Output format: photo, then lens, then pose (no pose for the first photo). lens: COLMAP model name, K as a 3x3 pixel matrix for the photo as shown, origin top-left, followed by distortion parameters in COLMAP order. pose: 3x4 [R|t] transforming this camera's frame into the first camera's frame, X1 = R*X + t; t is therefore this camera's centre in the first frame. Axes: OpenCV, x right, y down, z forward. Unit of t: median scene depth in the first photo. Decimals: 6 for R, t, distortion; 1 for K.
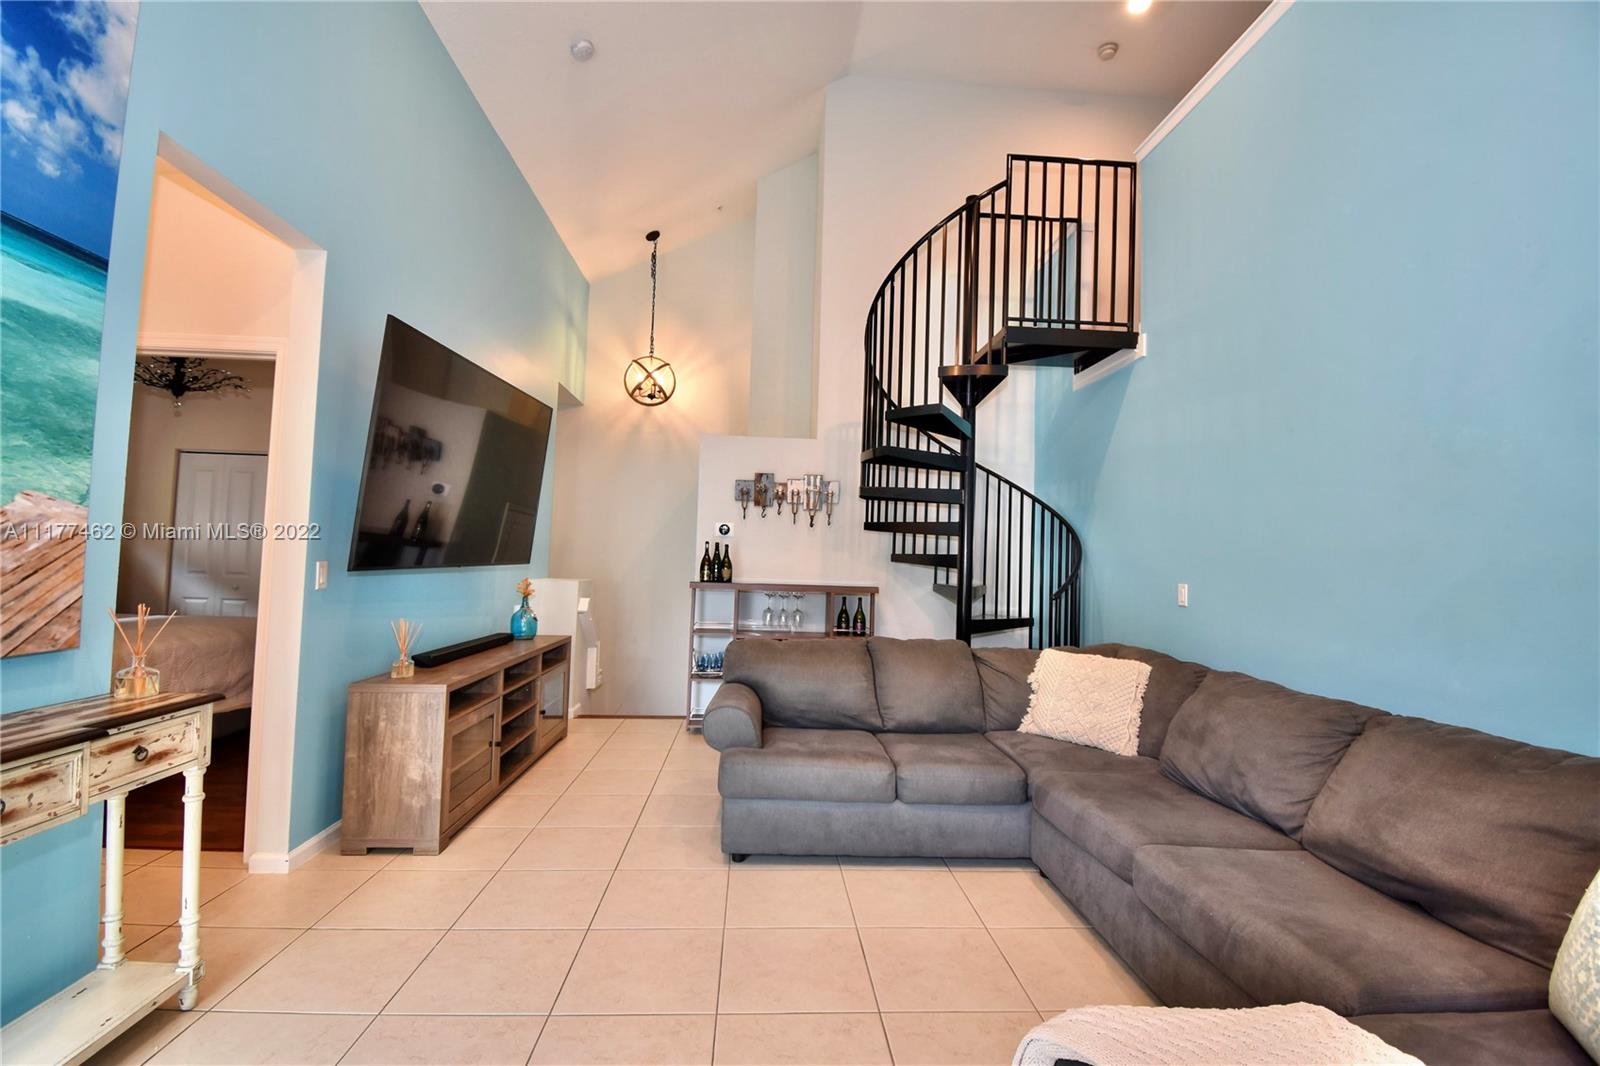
lens RADIAL K [[706.5, 0, 803.3], [0, 706.5, 538.0], [0, 0, 1]] dist [0.025036, -0.023423]
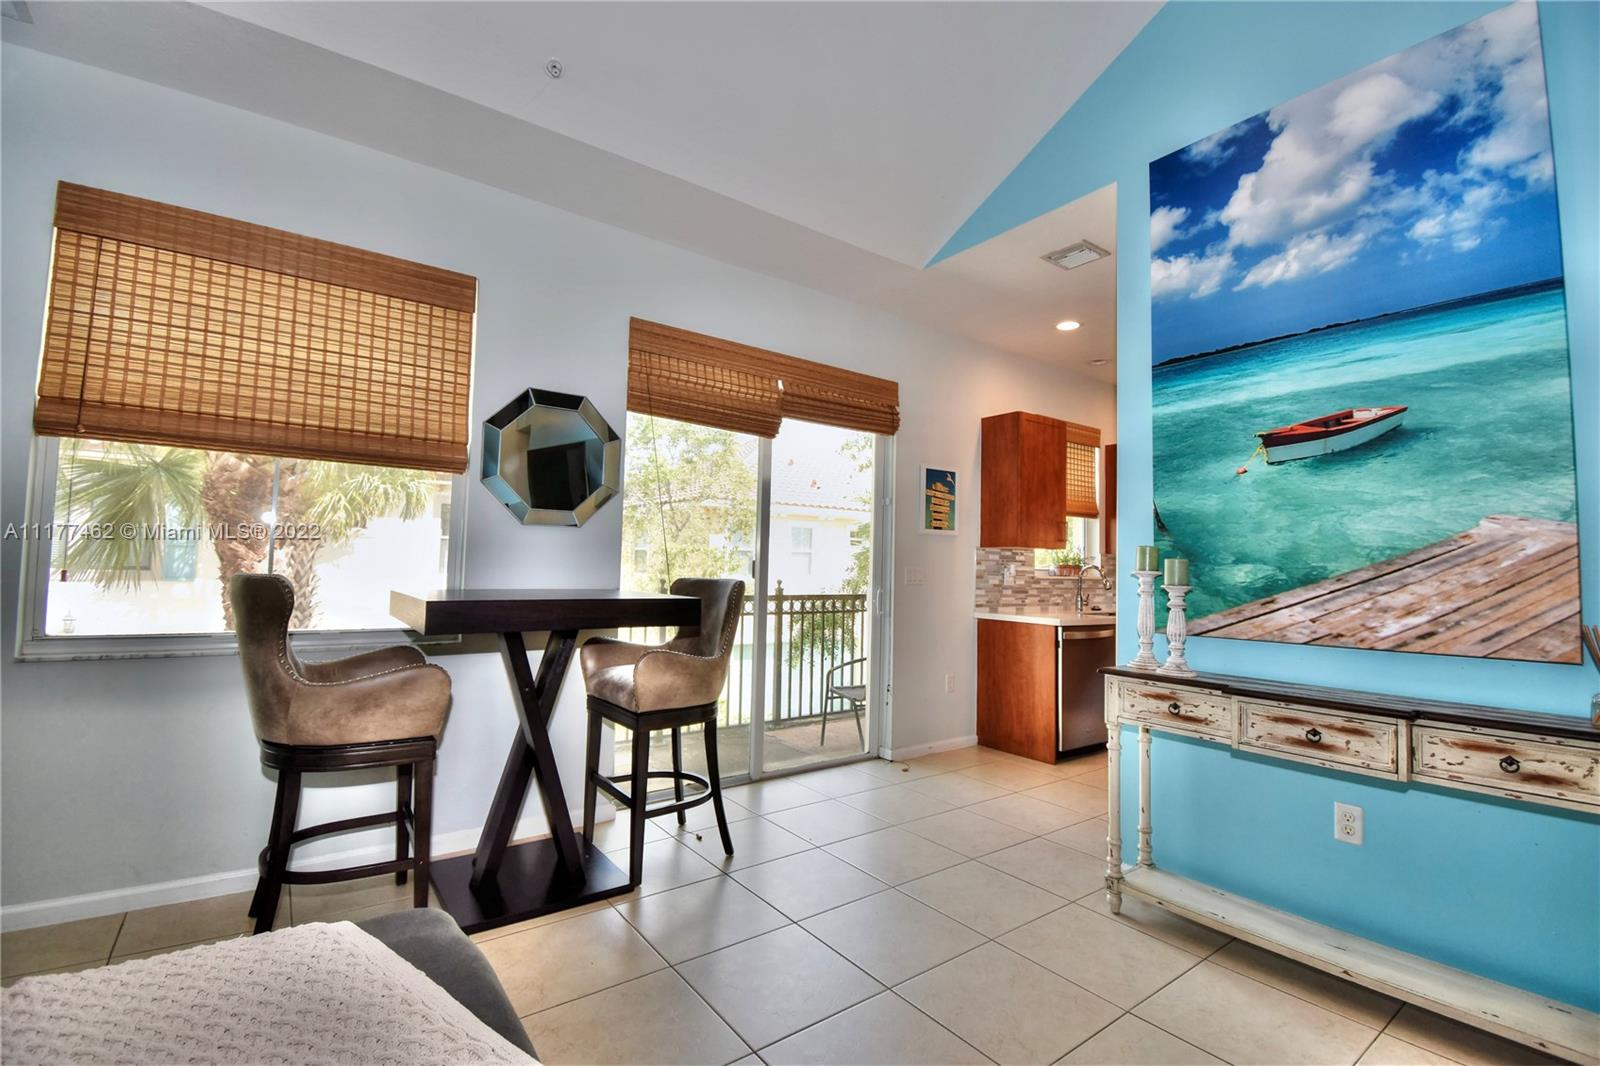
lens RADIAL K [[706.5, 0, 803.3], [0, 706.5, 538.0], [0, 0, 1]] dist [0.025036, -0.023423]
pose [[-0.838134, -0.070549, -0.540883, 0.467383], [-0.026945, 0.995745, -0.088124, 0.101227], [0.544799, -0.059285, -0.836469, 1.323210]]
